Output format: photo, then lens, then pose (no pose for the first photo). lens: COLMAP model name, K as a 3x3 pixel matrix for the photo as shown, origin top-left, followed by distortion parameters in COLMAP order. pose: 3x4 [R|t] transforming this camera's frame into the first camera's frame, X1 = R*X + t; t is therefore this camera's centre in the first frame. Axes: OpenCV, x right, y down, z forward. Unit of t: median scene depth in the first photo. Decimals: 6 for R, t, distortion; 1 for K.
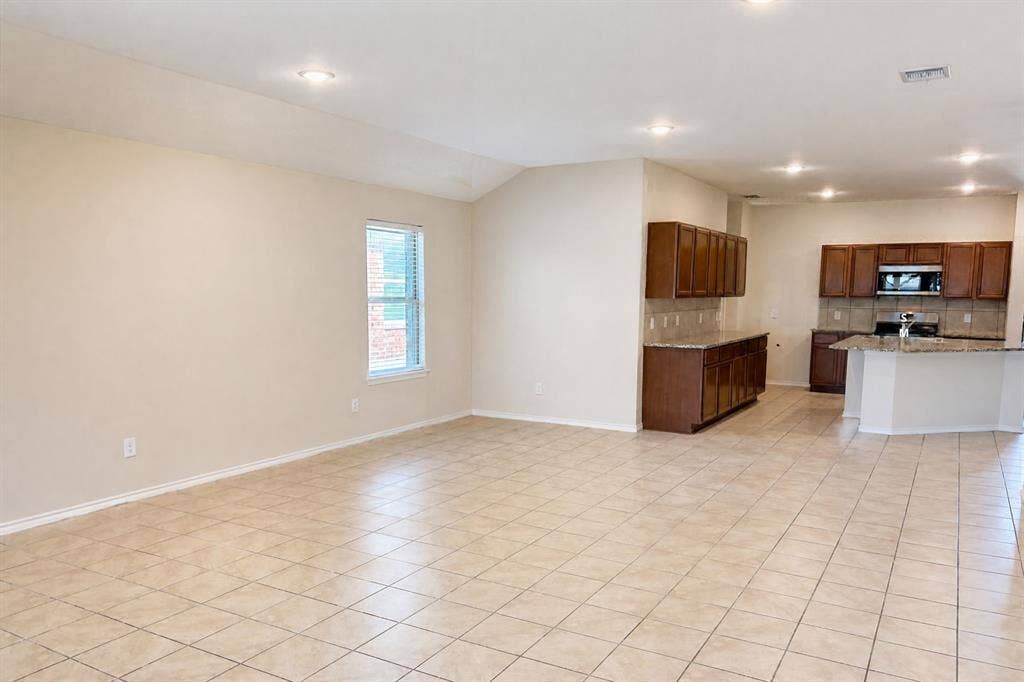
lens RADIAL K [[765.7, 0, 512.1], [0, 765.7, 373.1], [0, 0, 1]] dist [0.034109, -0.013234]
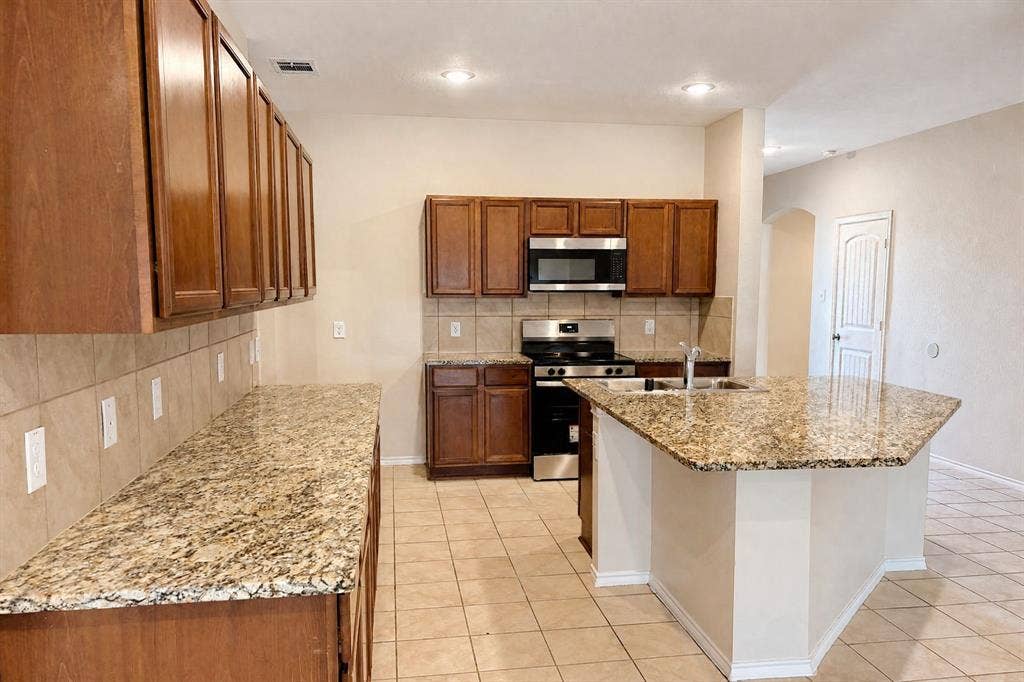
lens RADIAL K [[765.7, 0, 512.1], [0, 765.7, 373.1], [0, 0, 1]] dist [0.034109, -0.013234]
pose [[0.774461, -0.085233, 0.626854, 0.118619], [0.081105, 0.996083, 0.035234, -0.063698], [-0.627401, 0.023554, 0.778340, 0.589066]]
